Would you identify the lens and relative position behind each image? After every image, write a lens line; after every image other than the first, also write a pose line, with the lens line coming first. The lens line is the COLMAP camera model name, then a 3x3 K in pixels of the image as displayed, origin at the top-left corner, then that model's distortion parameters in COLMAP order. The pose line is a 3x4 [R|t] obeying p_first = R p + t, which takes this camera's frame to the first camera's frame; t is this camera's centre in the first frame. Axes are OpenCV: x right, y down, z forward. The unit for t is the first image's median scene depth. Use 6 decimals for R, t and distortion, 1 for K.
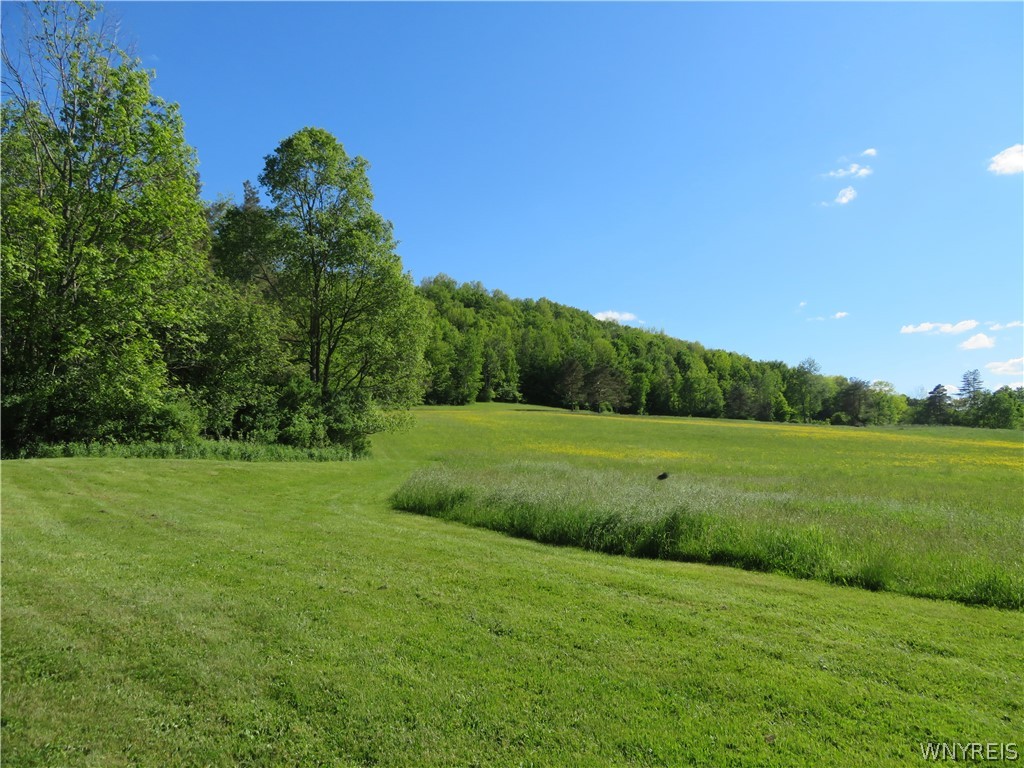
lens RADIAL K [[730.8, 0, 509.9], [0, 730.8, 387.6], [0, 0, 1]] dist [-0.004348, 0.002944]
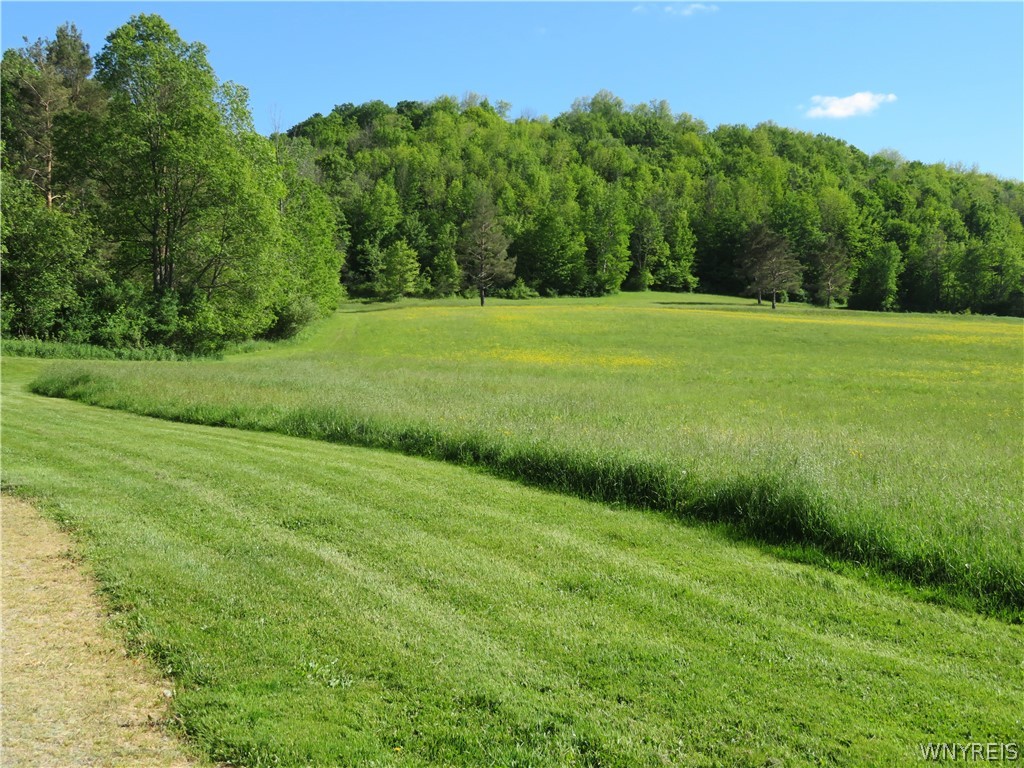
lens RADIAL K [[1194.3, 0, 511.4], [0, 1194.3, 383.2], [0, 0, 1]] dist [-0.002185, 0.000000]
pose [[0.971326, 0.008564, -0.237598, 0.110501], [0.015050, 0.995132, 0.097396, -0.004392], [0.237275, -0.098179, 0.966468, -0.088876]]
